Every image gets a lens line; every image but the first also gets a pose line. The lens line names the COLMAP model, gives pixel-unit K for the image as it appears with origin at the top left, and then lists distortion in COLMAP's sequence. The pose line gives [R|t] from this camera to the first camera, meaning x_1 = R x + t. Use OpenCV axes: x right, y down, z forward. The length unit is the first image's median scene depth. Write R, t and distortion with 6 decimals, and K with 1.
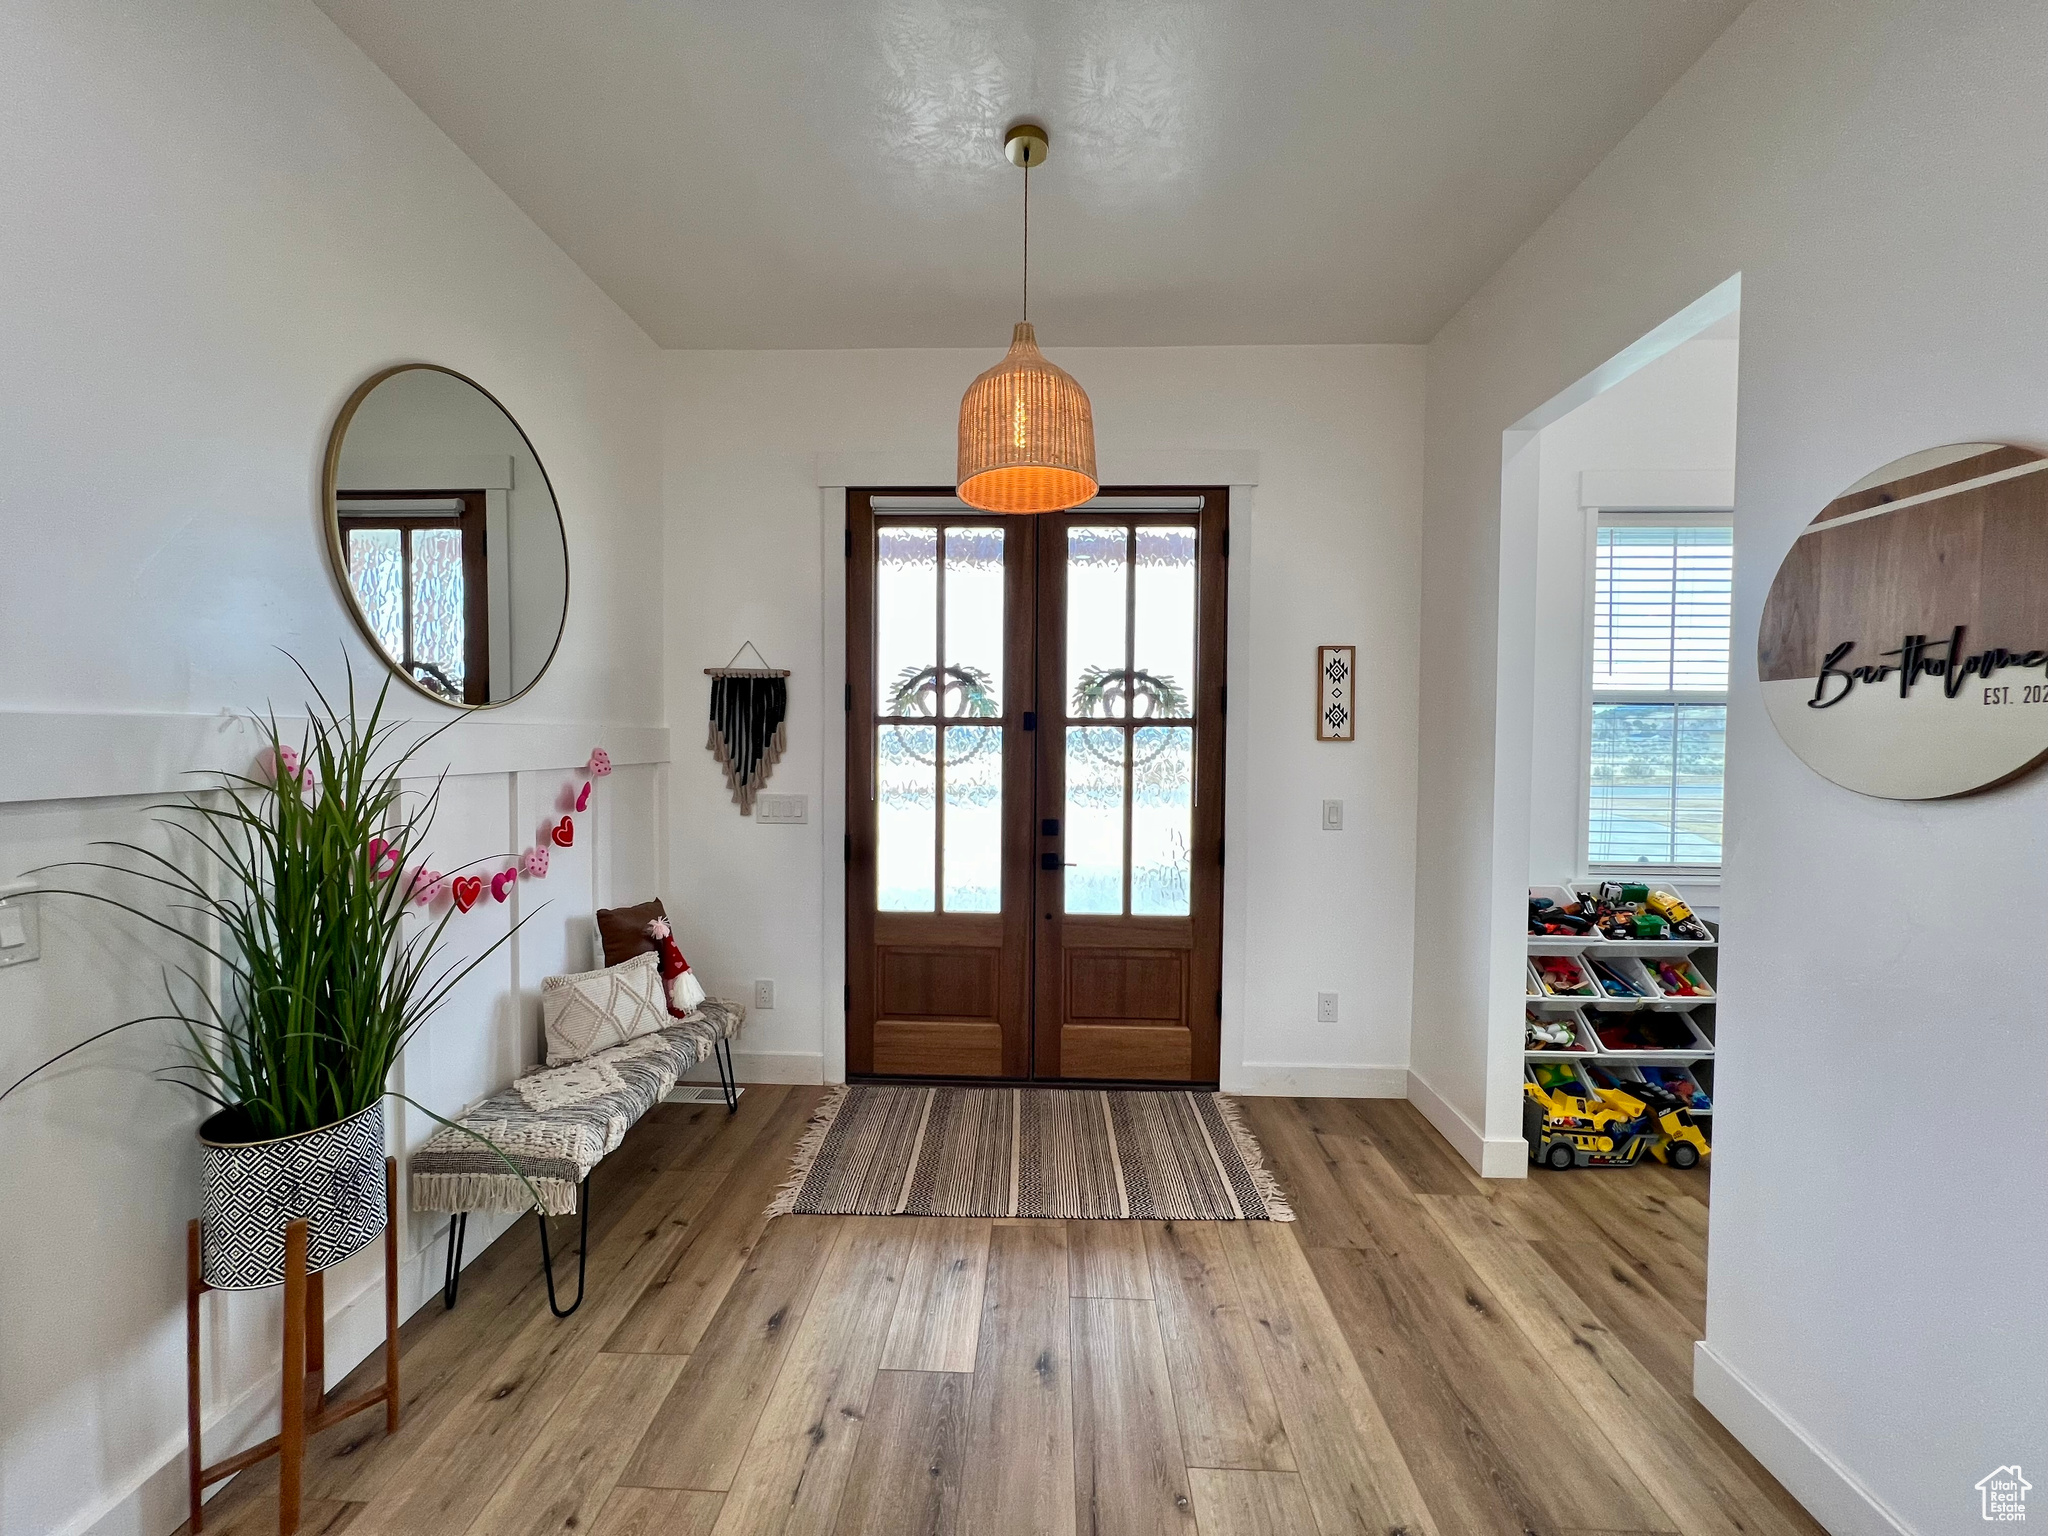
lens RADIAL K [[816.6, 0, 1019.3], [0, 816.6, 765.1], [0, 0, 1]] dist [-0.001285, 0.000258]
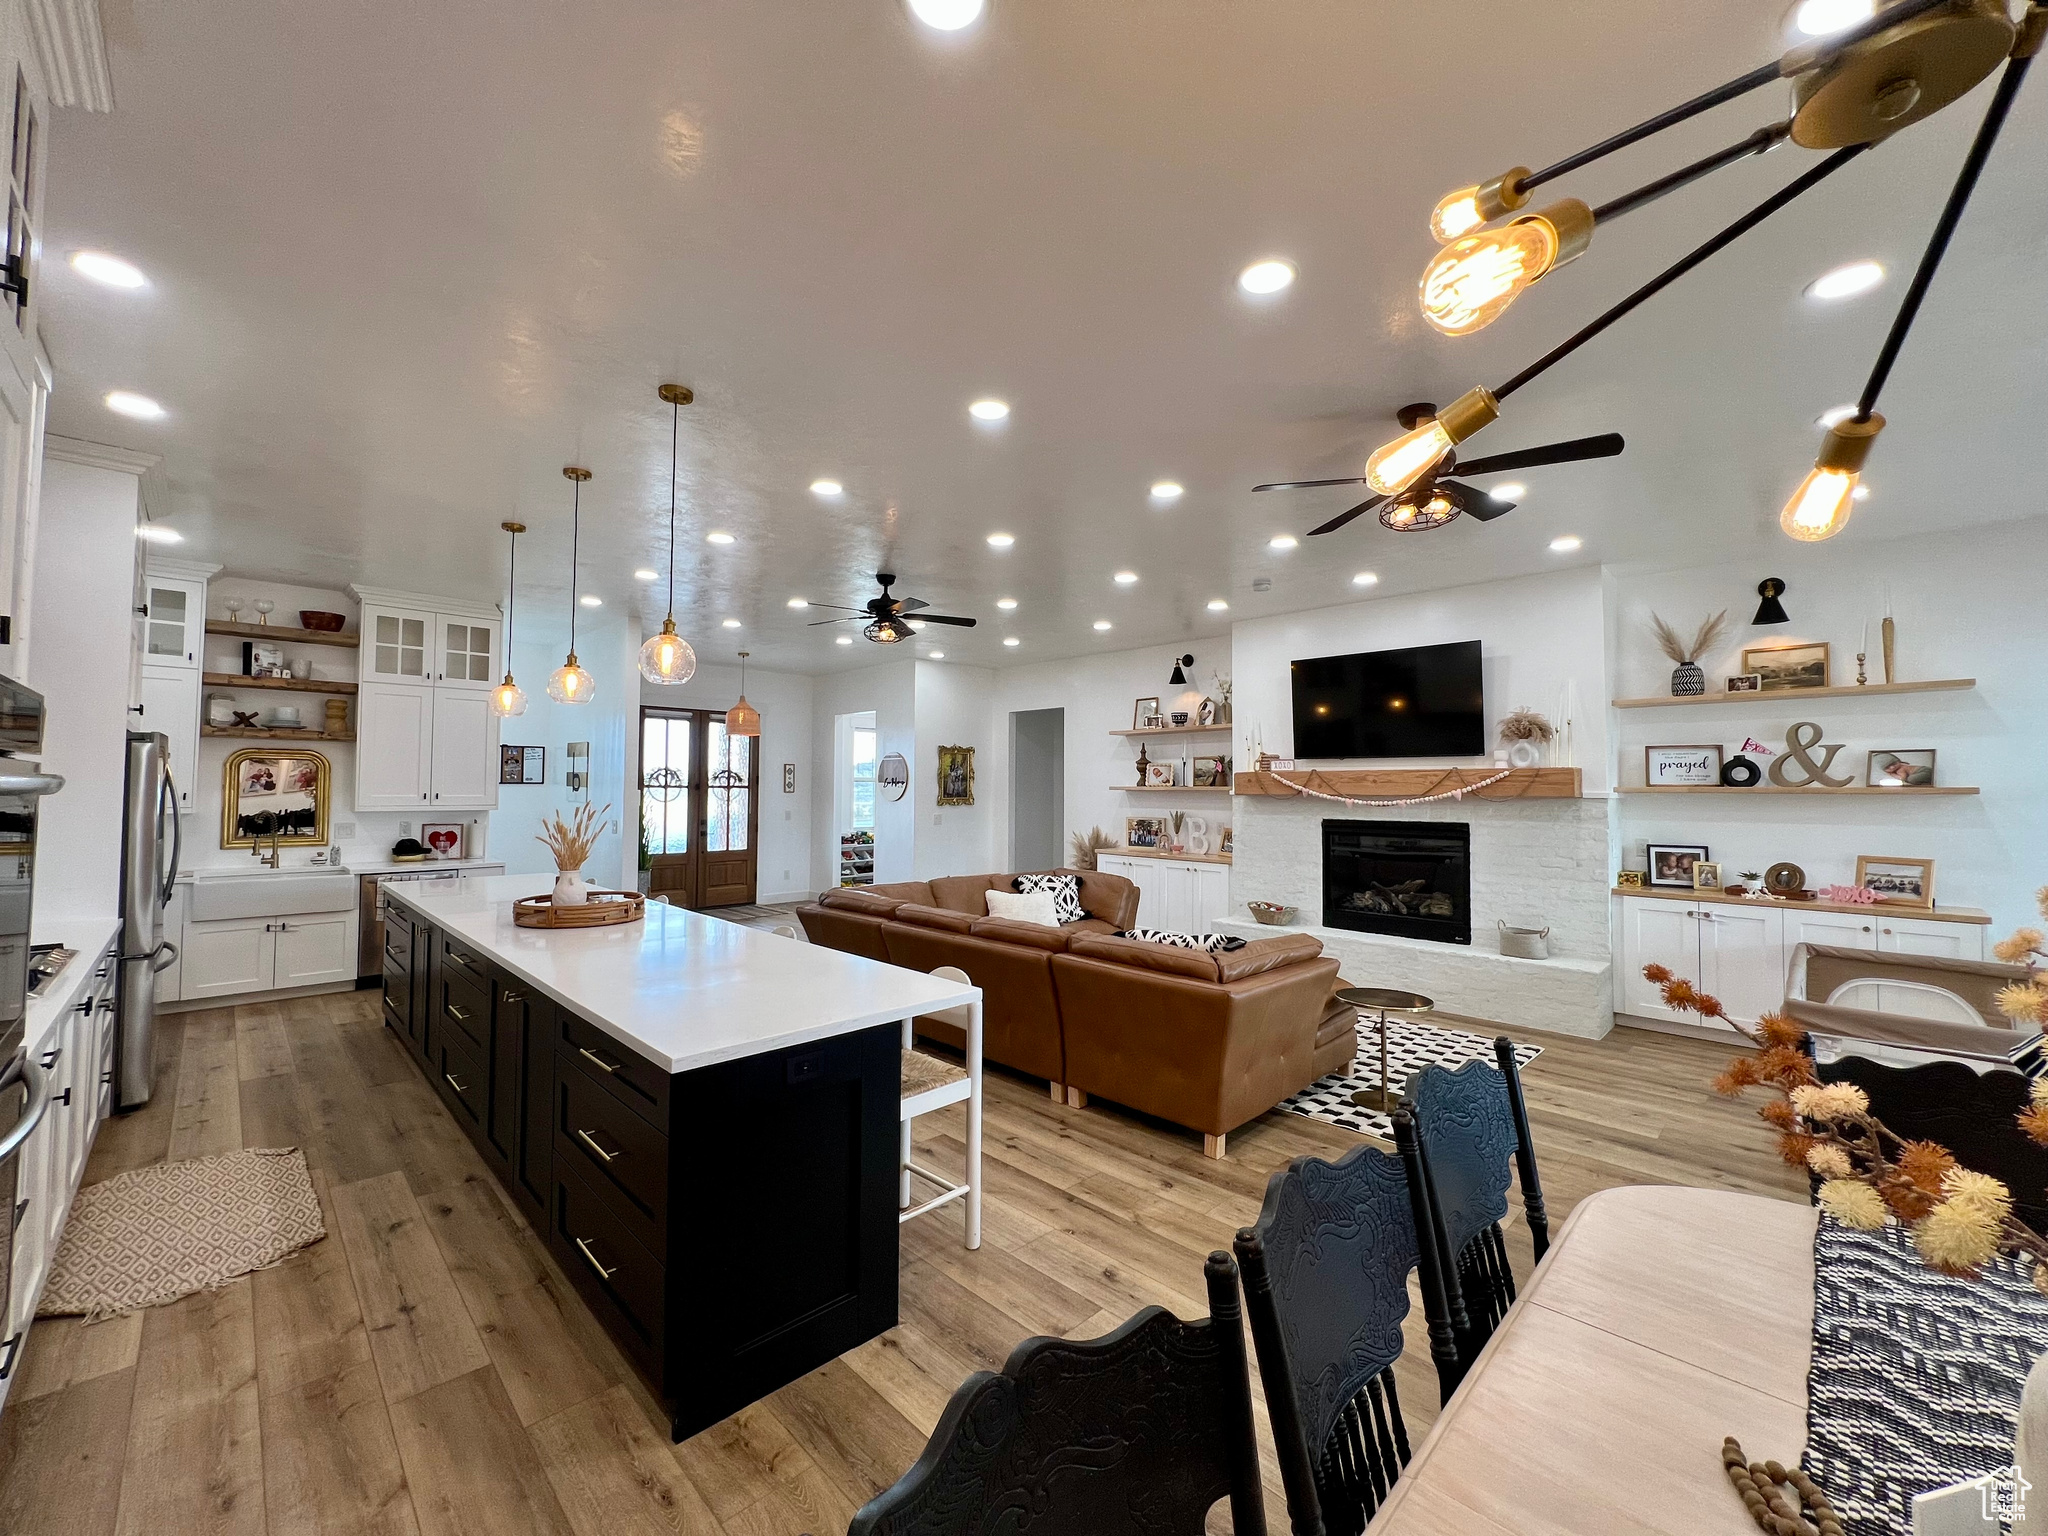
lens RADIAL K [[819.3, 0, 1018.6], [0, 819.3, 760.5], [0, 0, 1]] dist [-0.002421, 0.000665]
pose [[0.687763, 0.022327, 0.725592, -1.360828], [0.021265, 0.998478, -0.050881, 0.028519], [-0.725624, 0.050424, 0.686241, -1.926193]]
